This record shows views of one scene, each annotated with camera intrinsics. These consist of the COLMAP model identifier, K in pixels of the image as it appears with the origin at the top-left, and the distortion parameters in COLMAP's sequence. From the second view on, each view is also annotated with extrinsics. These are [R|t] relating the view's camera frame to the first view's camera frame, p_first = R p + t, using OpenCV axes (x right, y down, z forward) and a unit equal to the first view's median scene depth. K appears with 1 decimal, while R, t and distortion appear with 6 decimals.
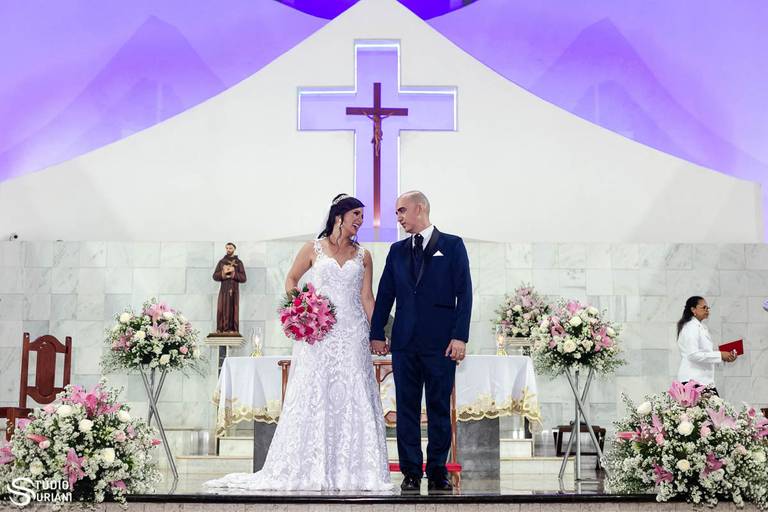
lens RADIAL K [[1102.3, 0, 384.0], [0, 1102.3, 256.0], [0, 0, 1]] dist [0.014584, 0.000510]
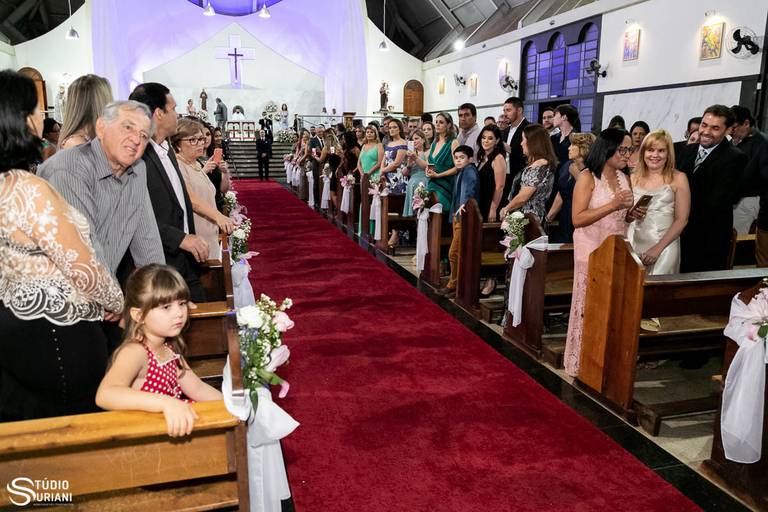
lens RADIAL K [[559.8, 0, 384.0], [0, 559.8, 256.0], [0, 0, 1]] dist [-0.032285, -0.001223]
pose [[0.963905, -0.048924, 0.261712, -0.058506], [-0.051220, 0.930536, 0.362600, -0.237147], [-0.261272, -0.362917, 0.894443, -1.442090]]
